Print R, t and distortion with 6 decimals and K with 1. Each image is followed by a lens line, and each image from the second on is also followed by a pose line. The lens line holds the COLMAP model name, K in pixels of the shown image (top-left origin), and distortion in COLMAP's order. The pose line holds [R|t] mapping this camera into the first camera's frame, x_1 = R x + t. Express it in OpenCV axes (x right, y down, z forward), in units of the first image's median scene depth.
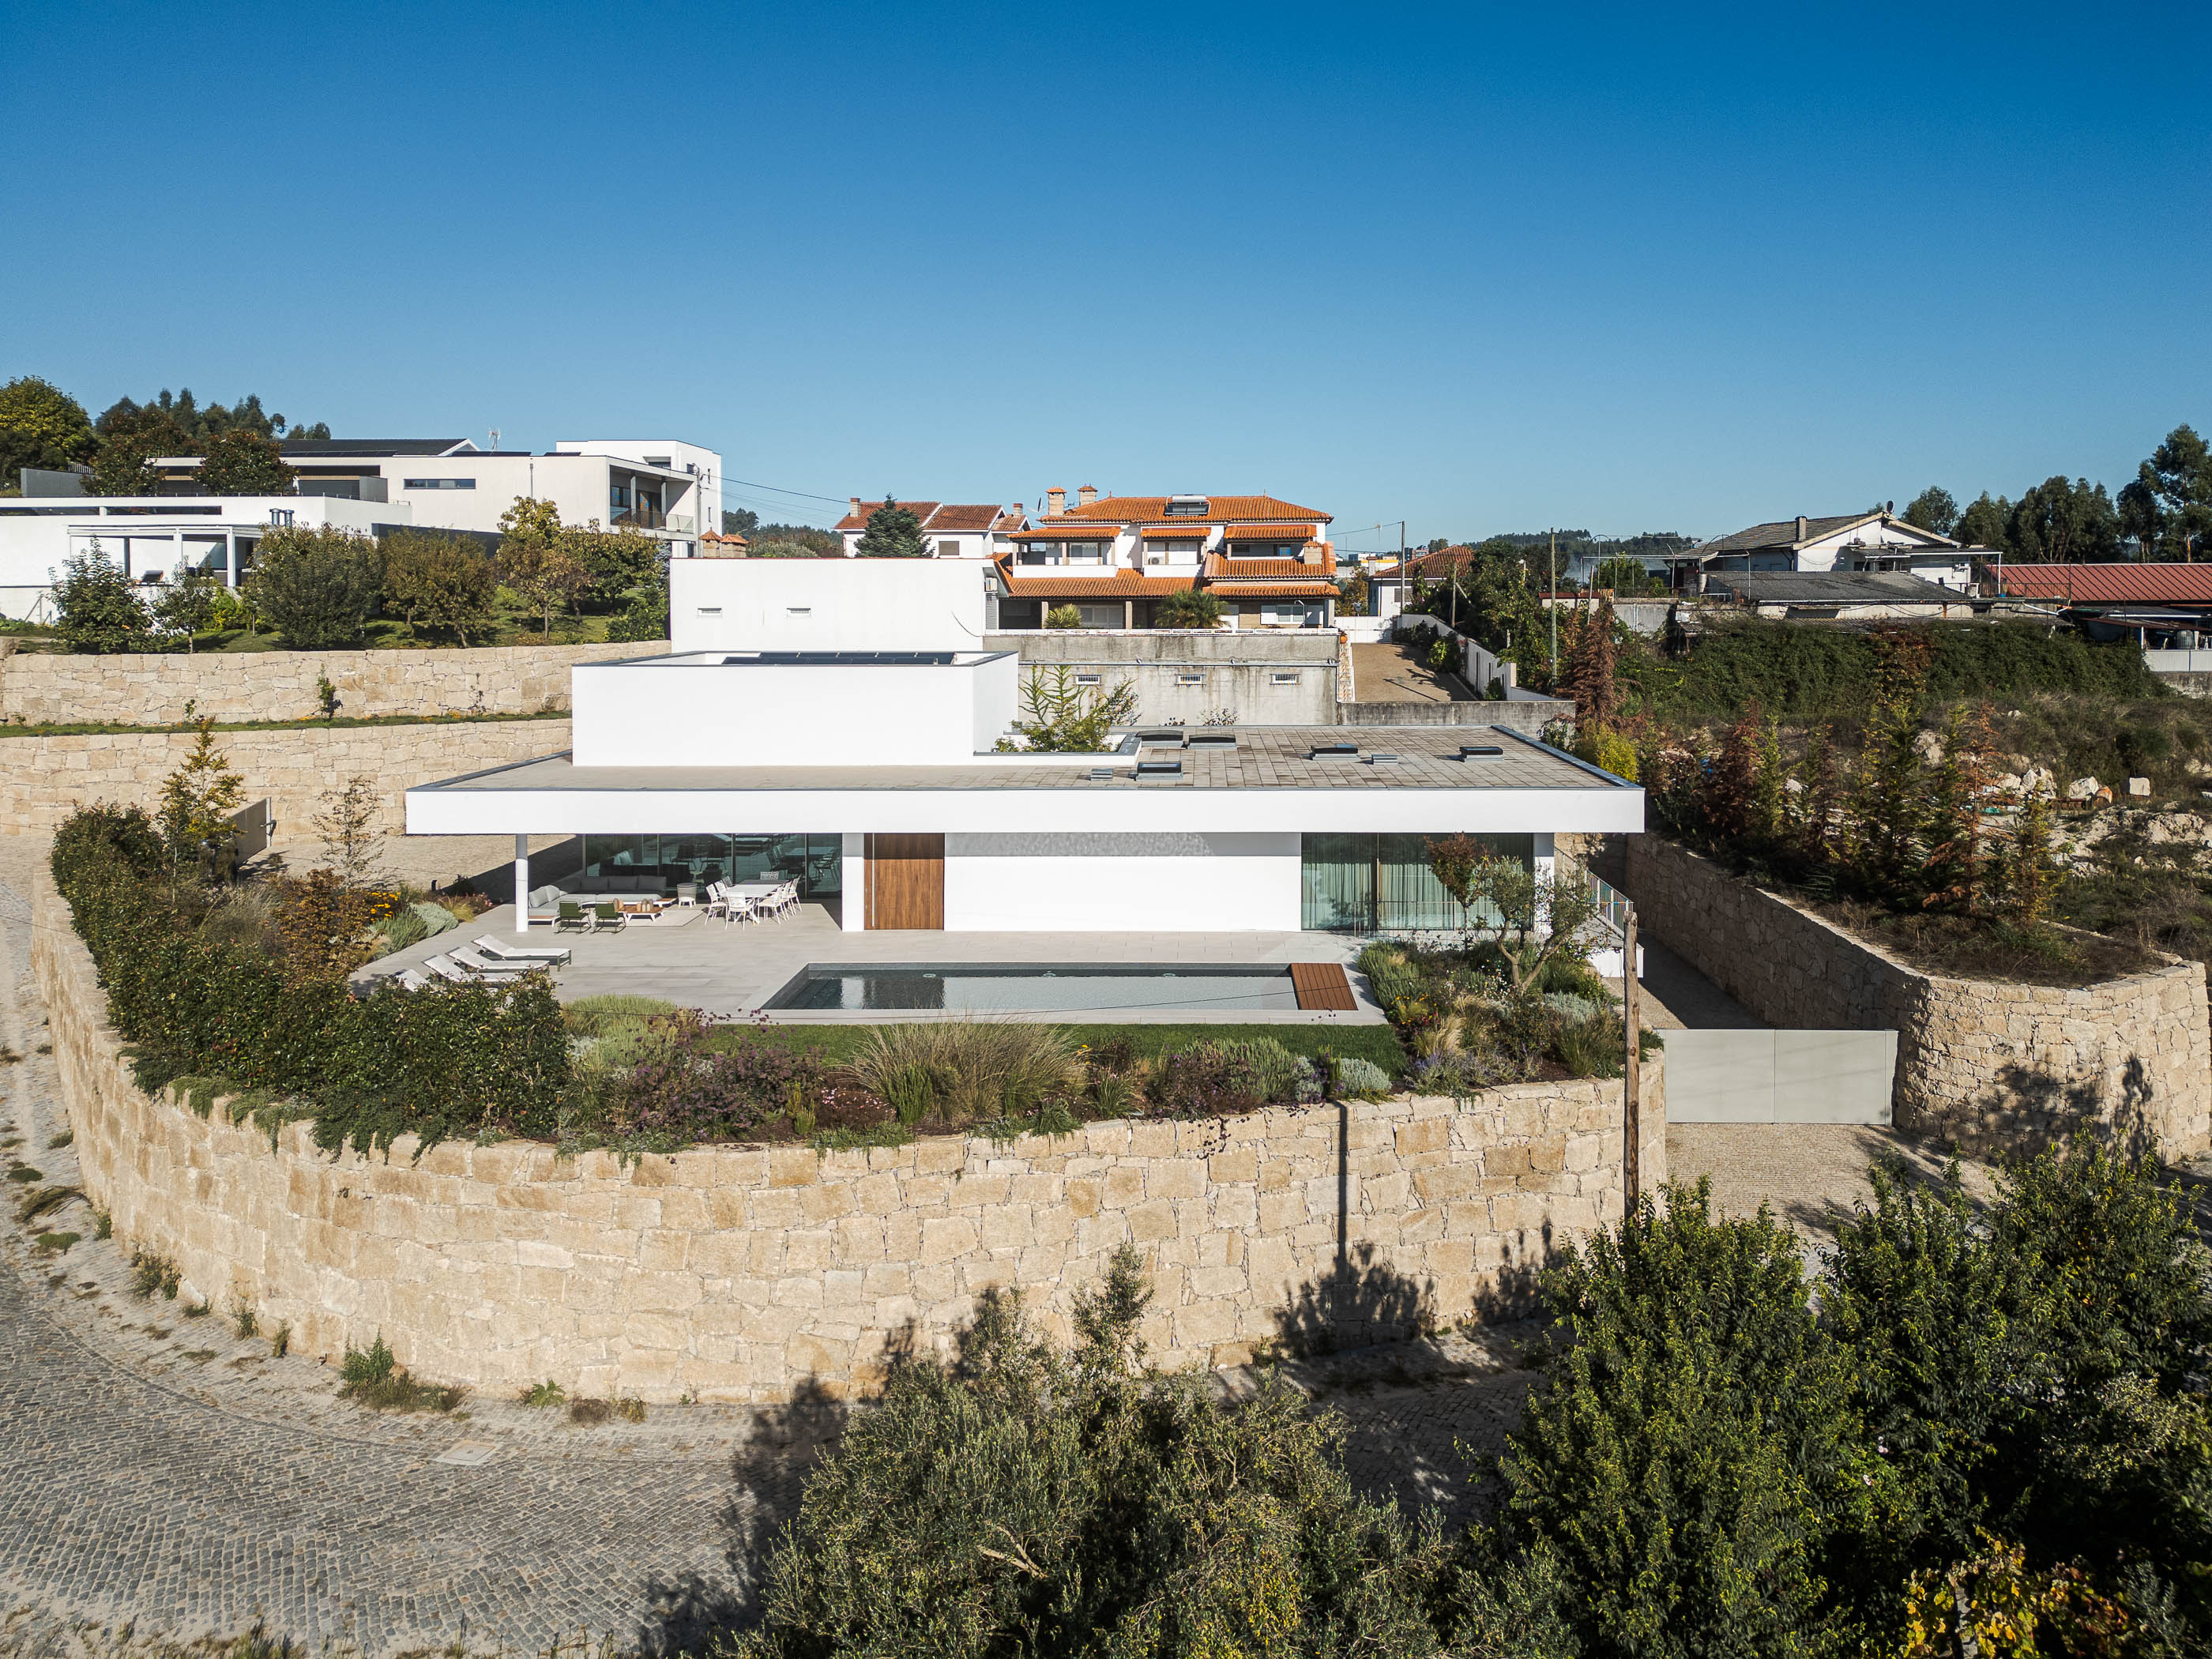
lens RADIAL K [[1572.5, 0, 1106.0], [0, 1572.5, 829.5], [0, 0, 1]] dist [0.105970, -0.128373]
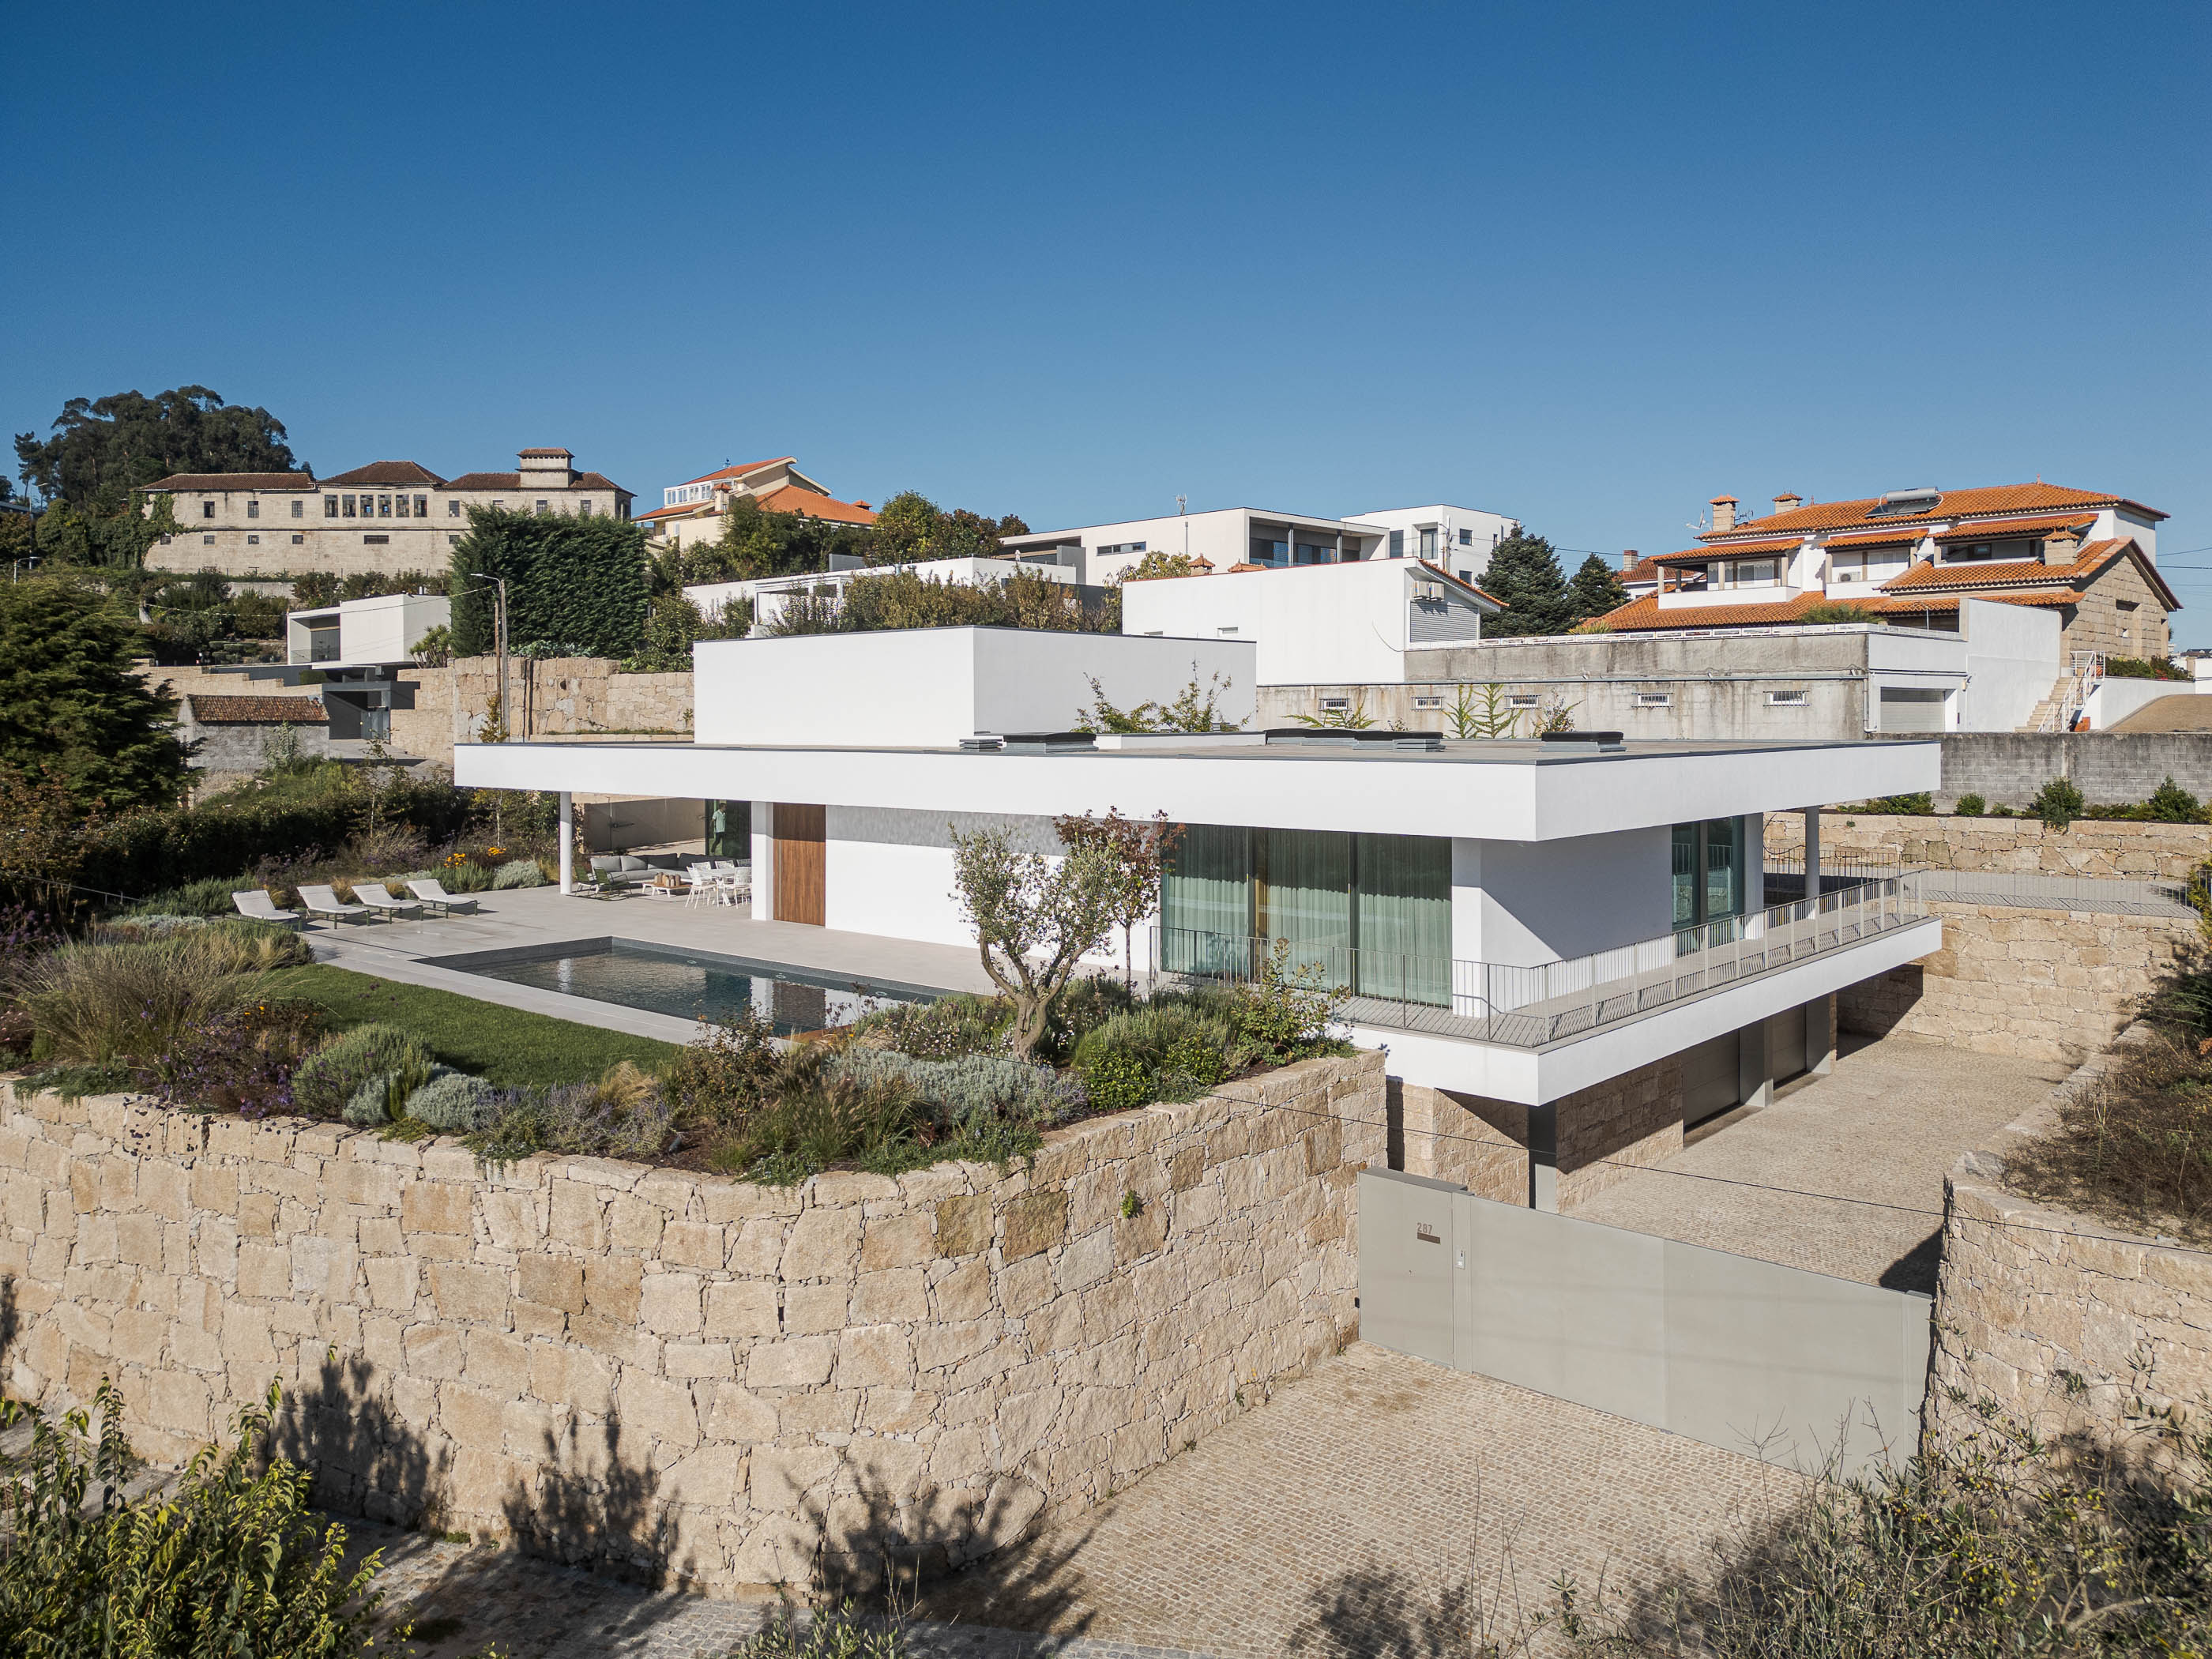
lens RADIAL K [[1542.8, 0, 1106.0], [0, 1542.8, 829.5], [0, 0, 1]] dist [0.065612, -0.053986]
pose [[0.773398, 0.046788, -0.632192, 0.526969], [-0.093715, 0.994753, -0.041026, 0.032012], [0.626956, 0.090975, 0.773725, 0.458158]]
